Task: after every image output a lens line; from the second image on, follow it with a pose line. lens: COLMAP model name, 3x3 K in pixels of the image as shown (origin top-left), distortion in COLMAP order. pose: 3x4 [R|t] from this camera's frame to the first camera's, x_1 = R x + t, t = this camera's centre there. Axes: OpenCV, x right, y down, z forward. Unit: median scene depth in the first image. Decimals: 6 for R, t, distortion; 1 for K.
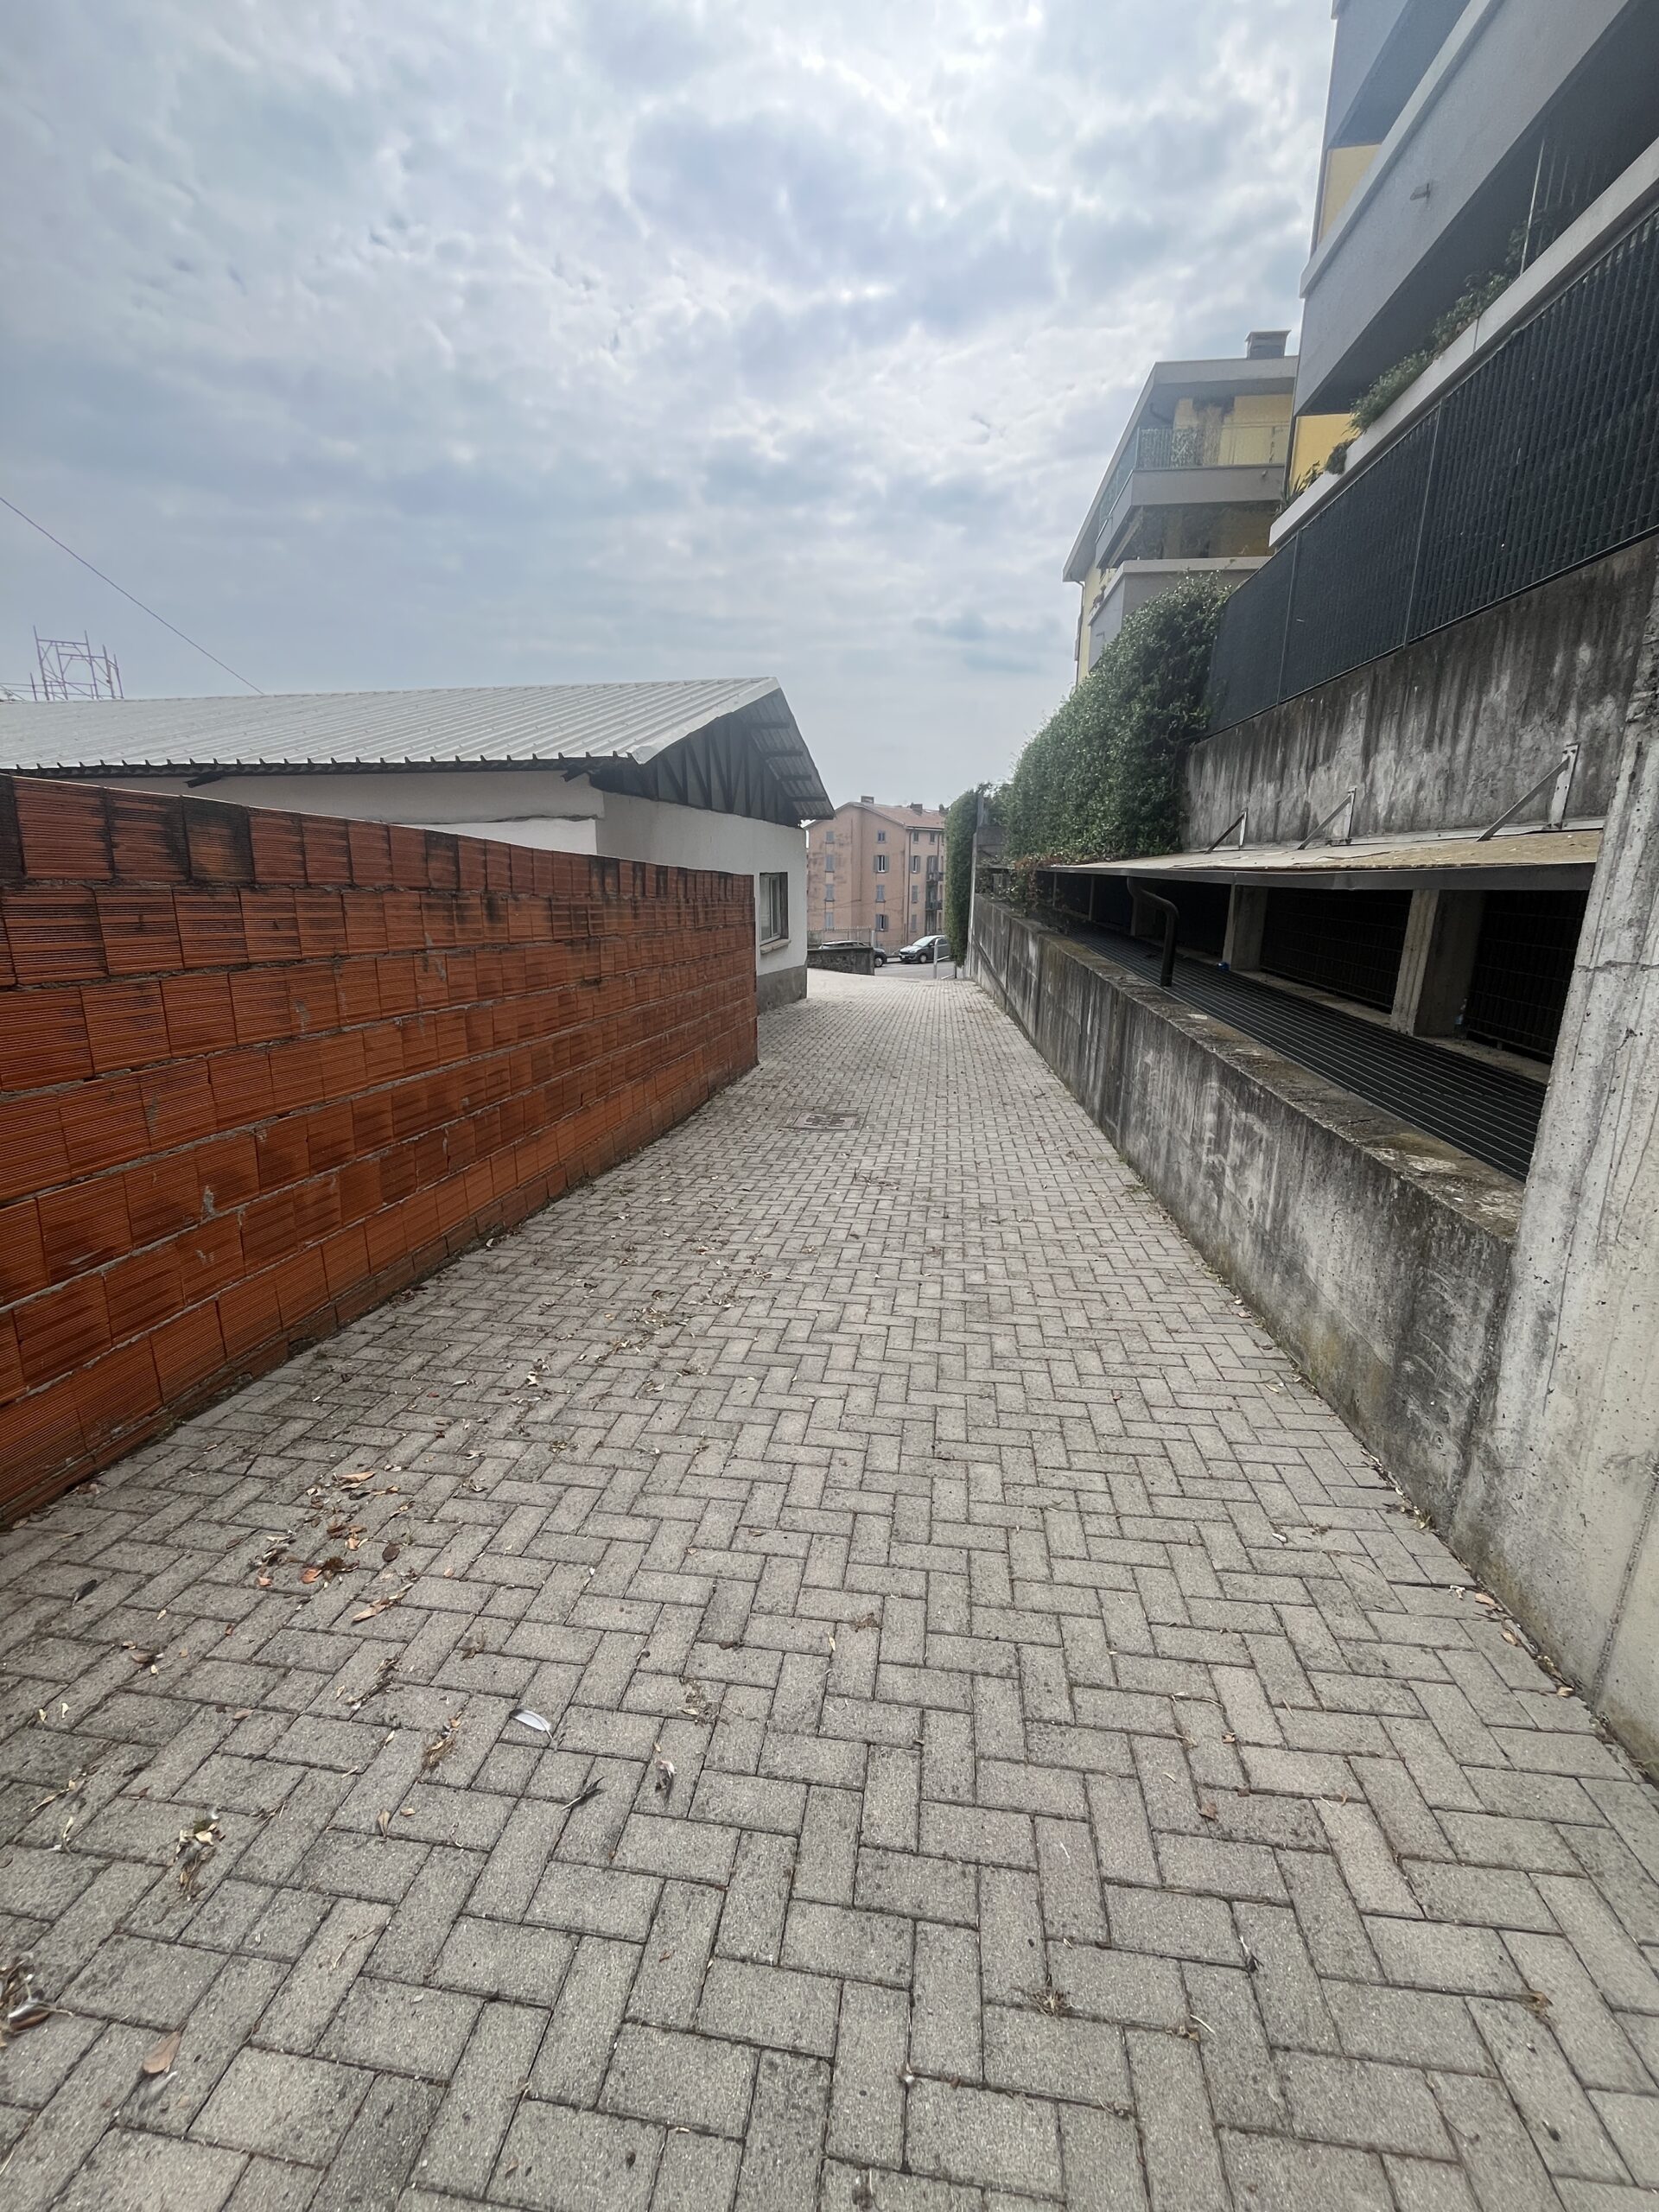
lens RADIAL K [[897.7, 0, 822.6], [0, 897.7, 1127.7], [0, 0, 1]] dist [0.001000, -0.000707]
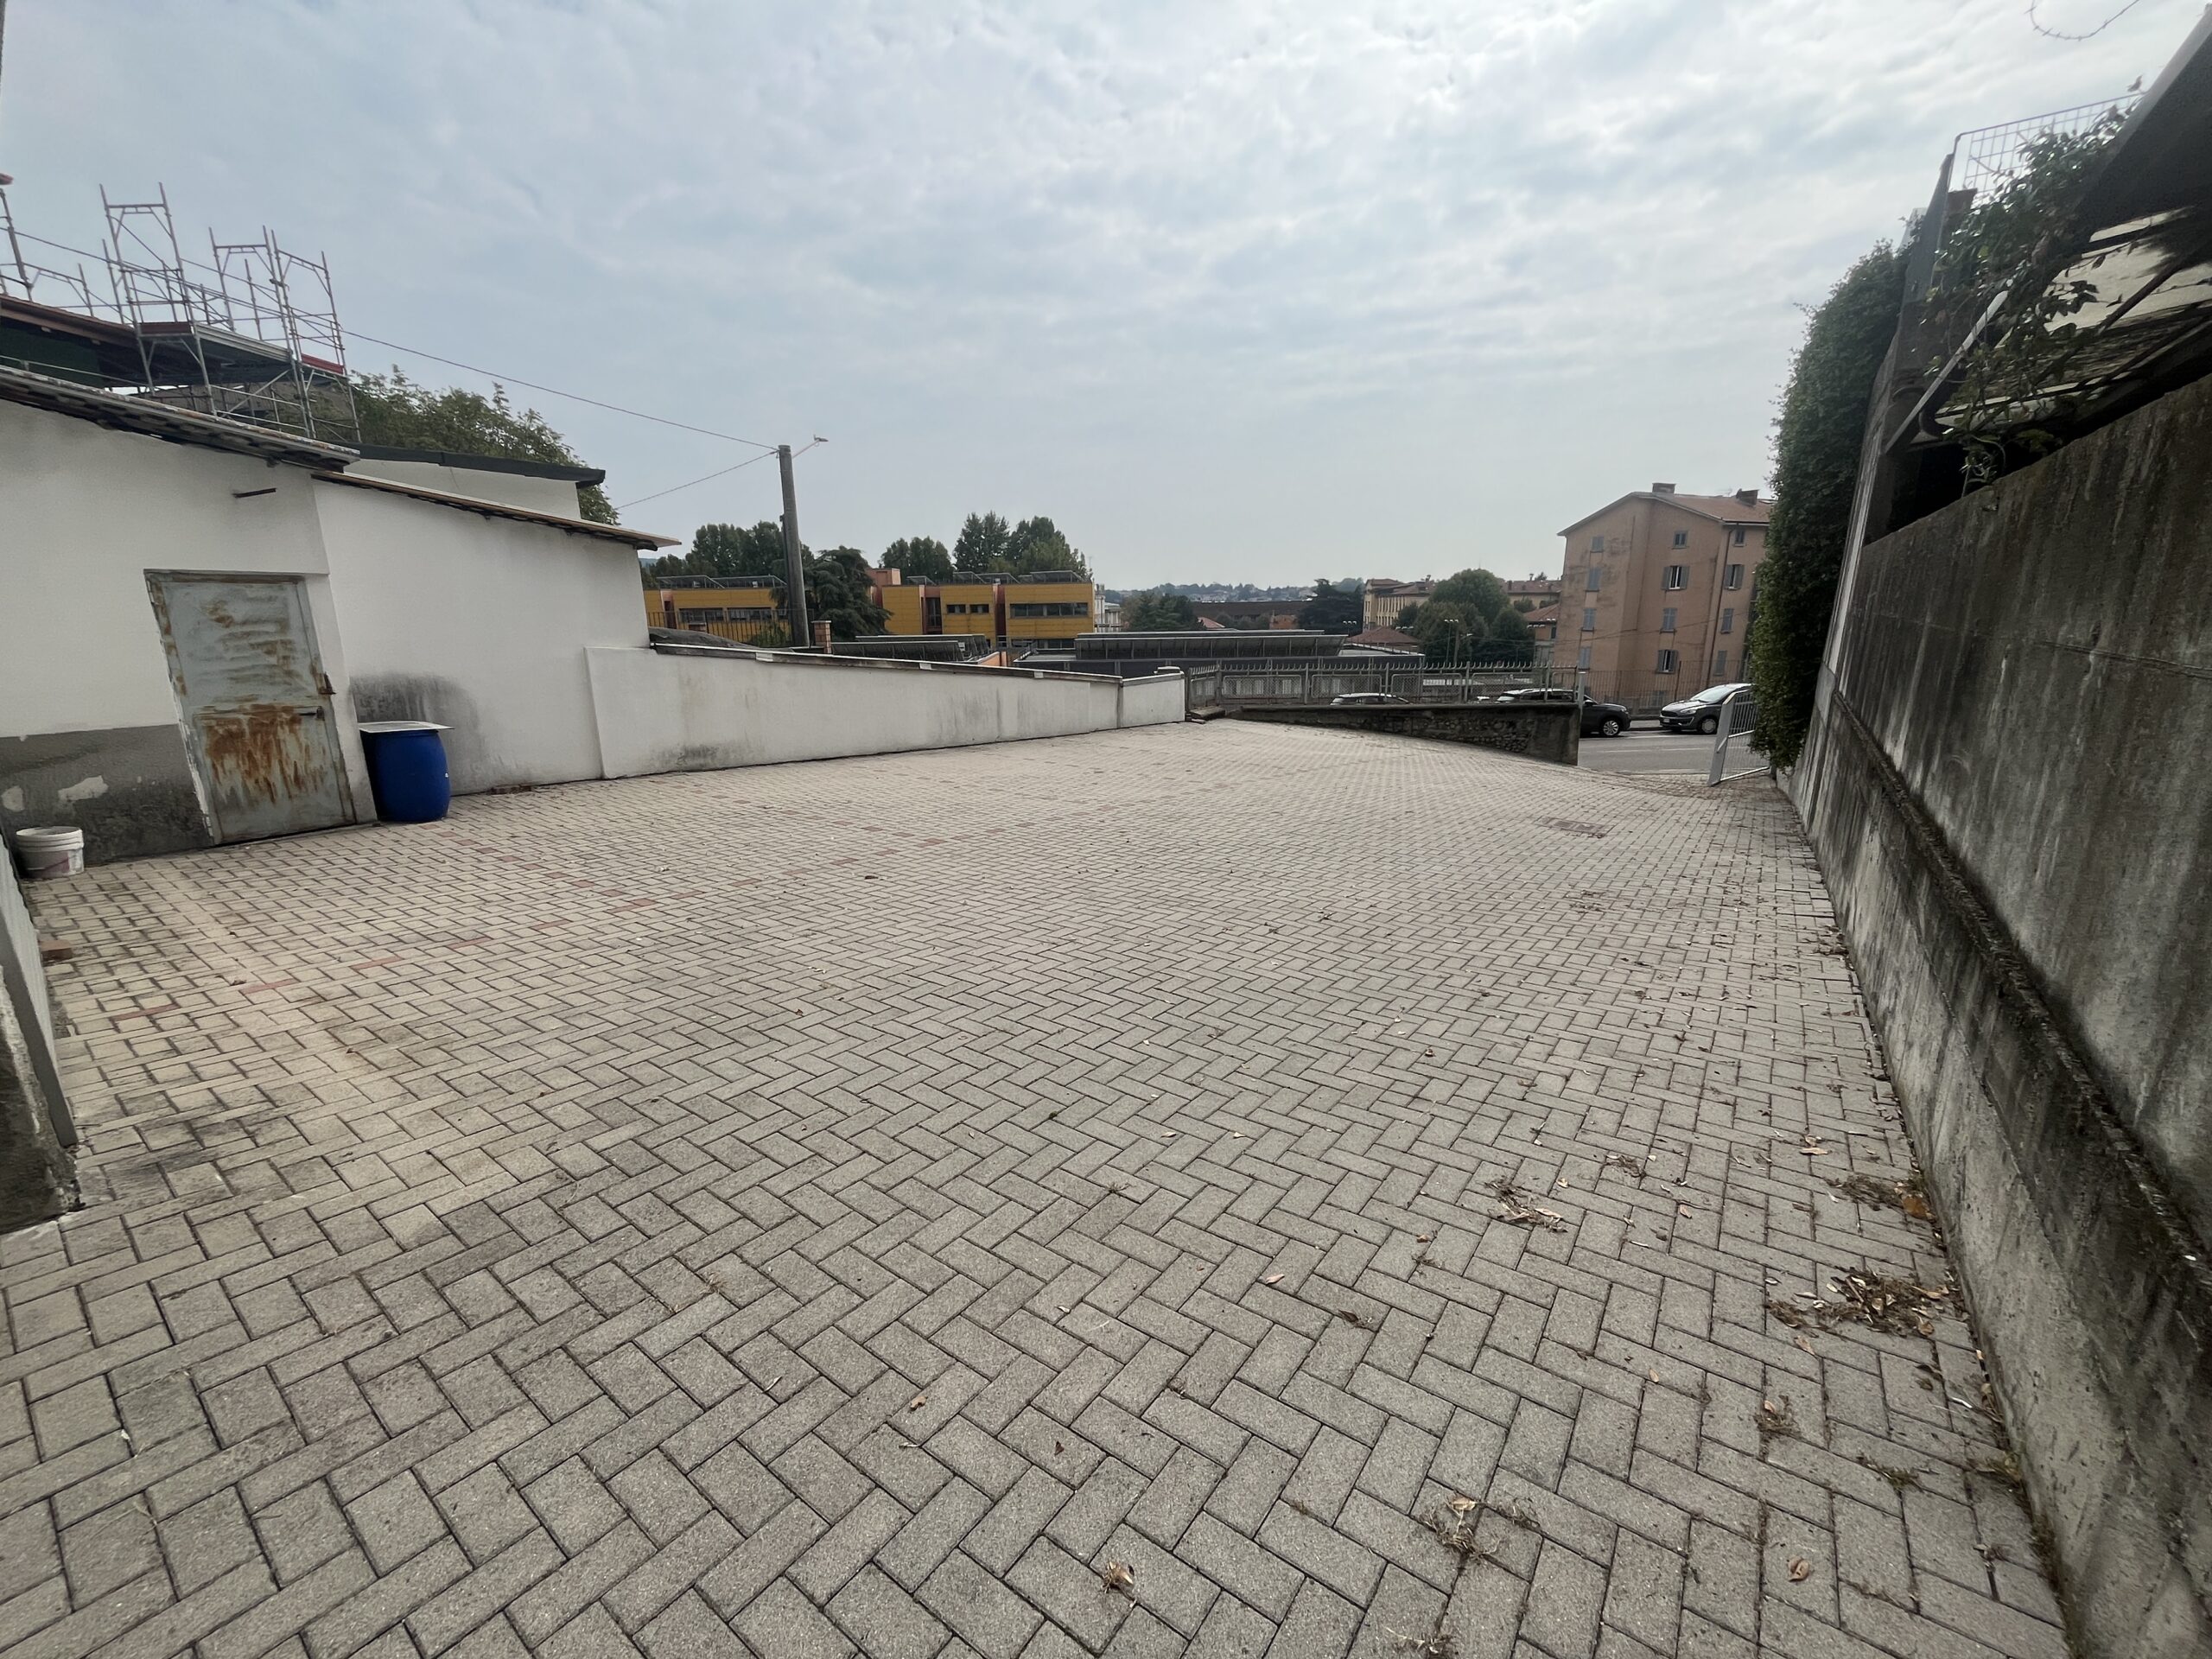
lens RADIAL K [[897.7, 0, 1108.2], [0, 897.7, 827.0], [0, 0, 1]] dist [0.001000, -0.000707]
pose [[0.874464, 0.108623, -0.472772, 0.029795], [-0.125914, 0.992029, -0.004971, -0.039987], [0.468464, 0.063875, 0.881171, 0.180170]]
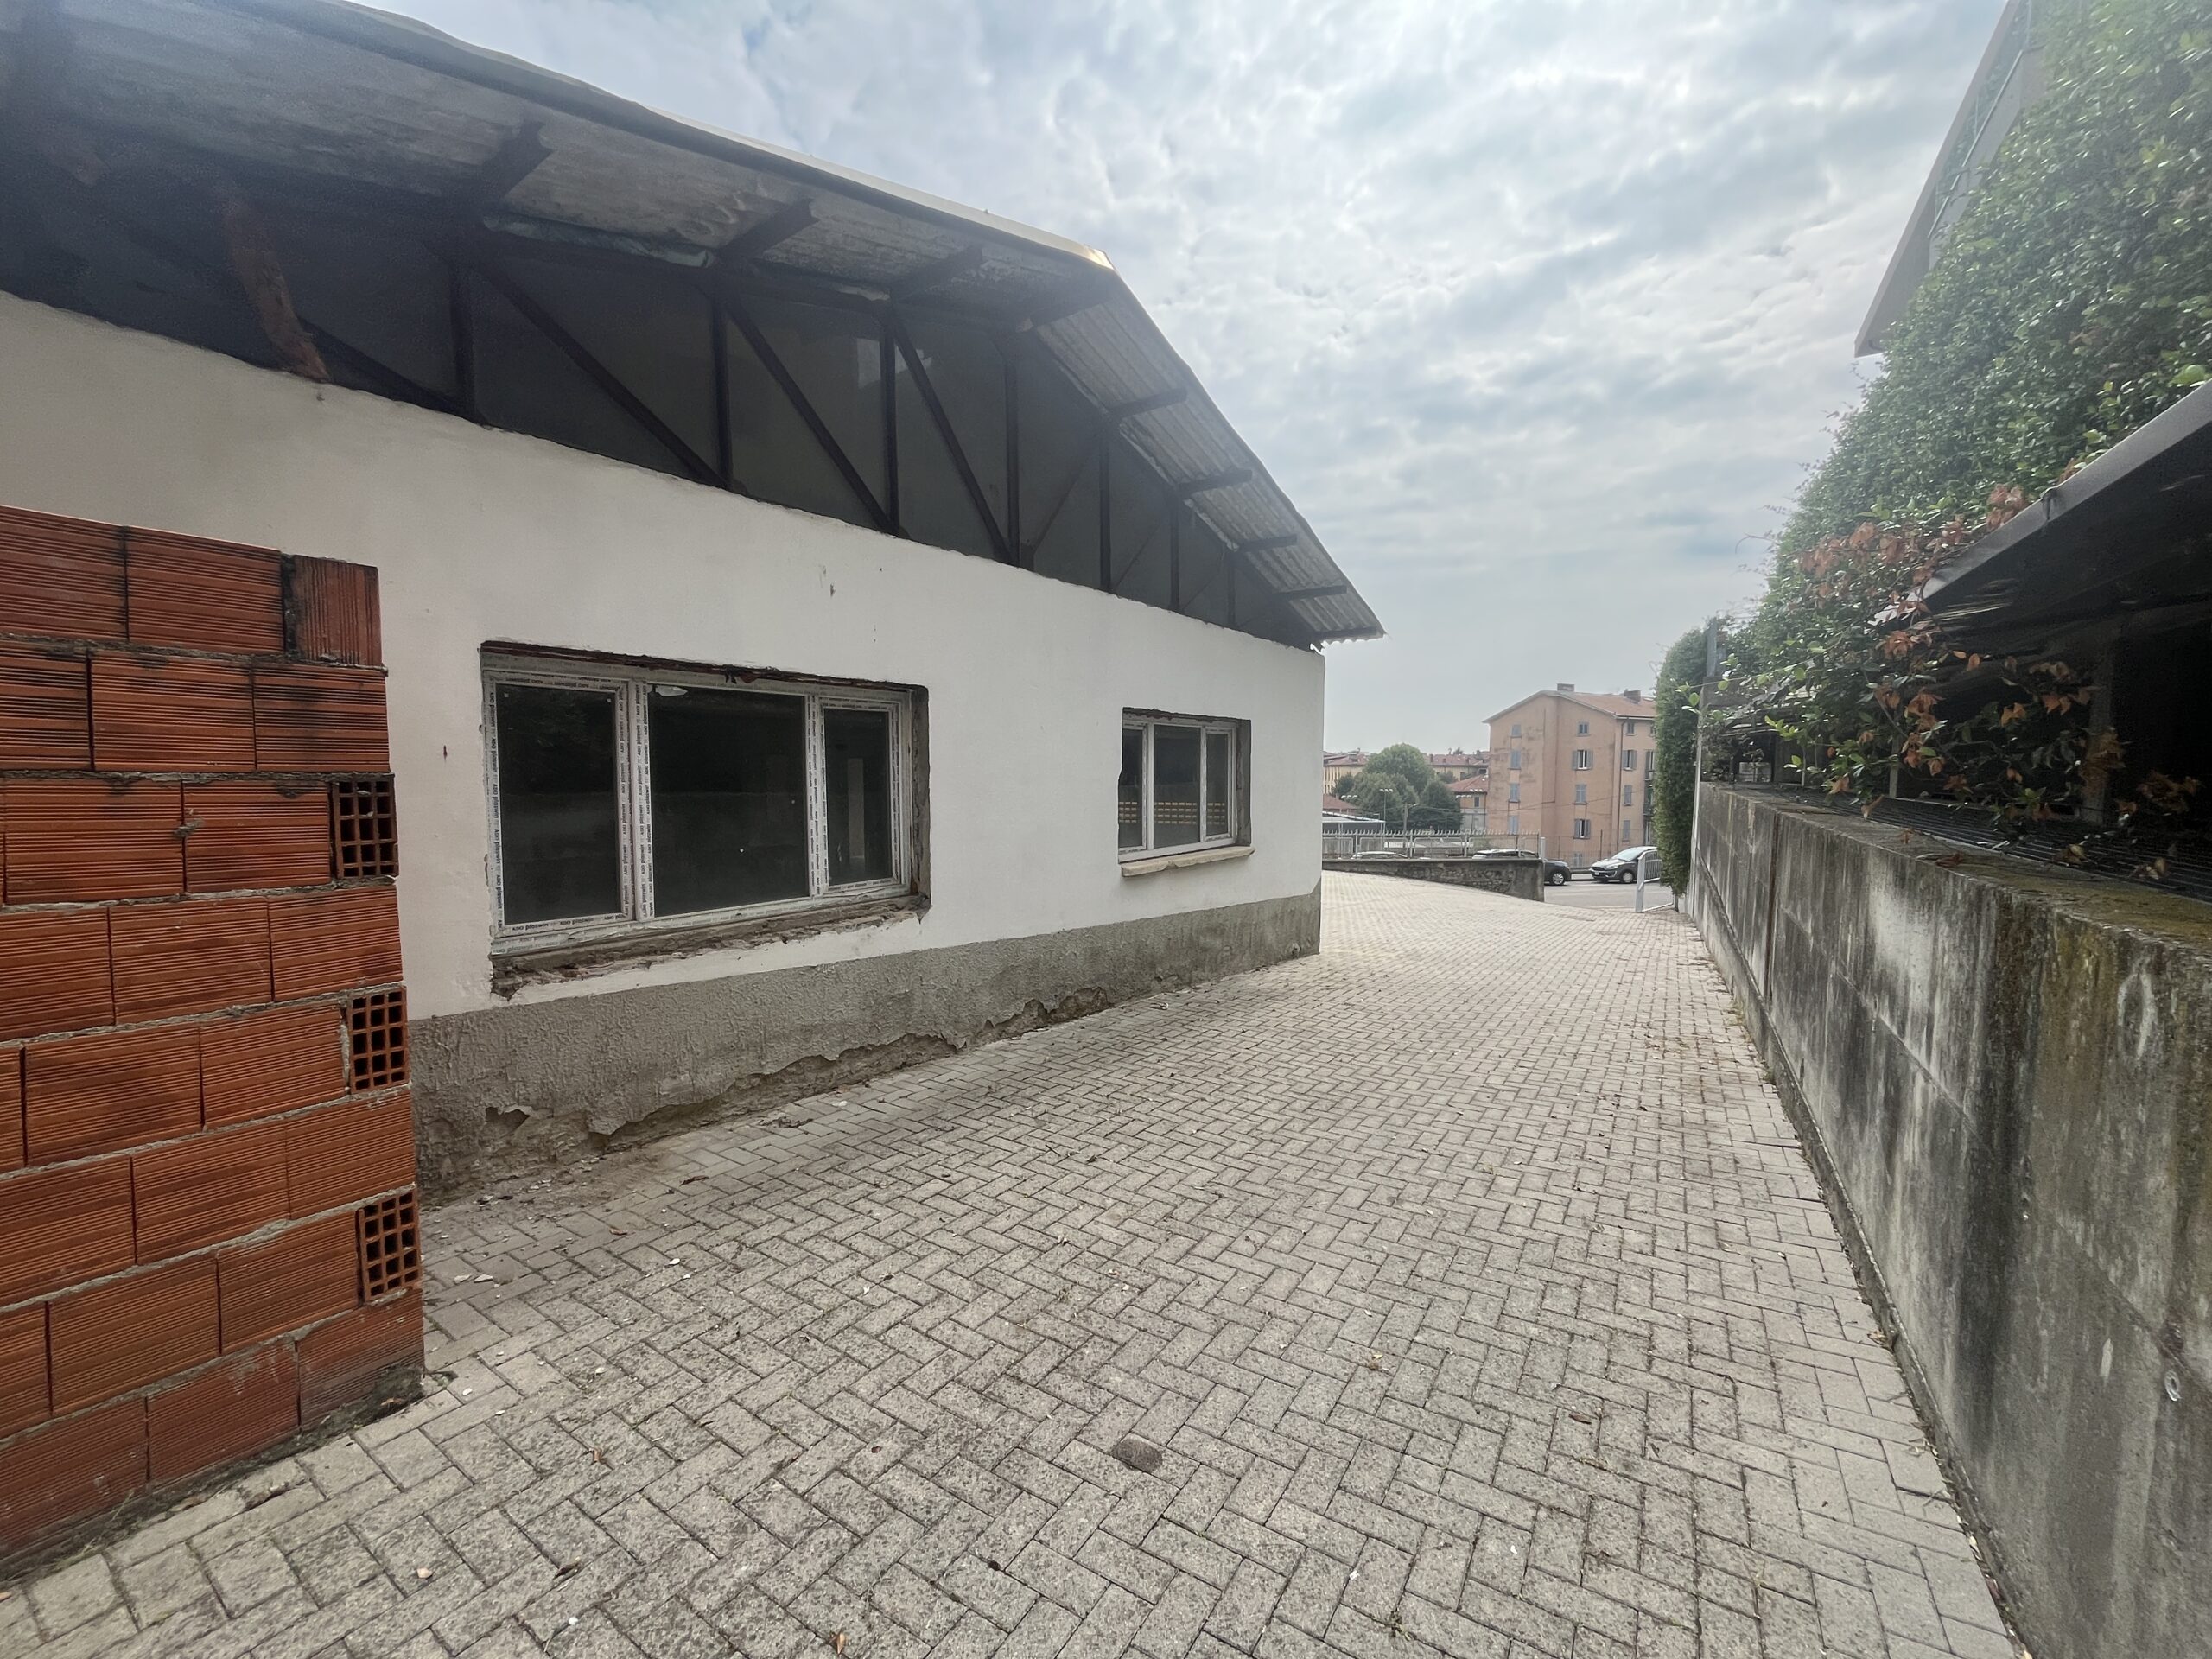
lens RADIAL K [[897.7, 0, 1103.2], [0, 897.7, 827.6], [0, 0, 1]] dist [0.001000, -0.000707]
pose [[0.904917, 0.033204, -0.424291, 0.017690], [-0.123624, 0.974473, -0.187401, -0.019124], [0.407238, 0.222035, 0.885922, 0.085784]]
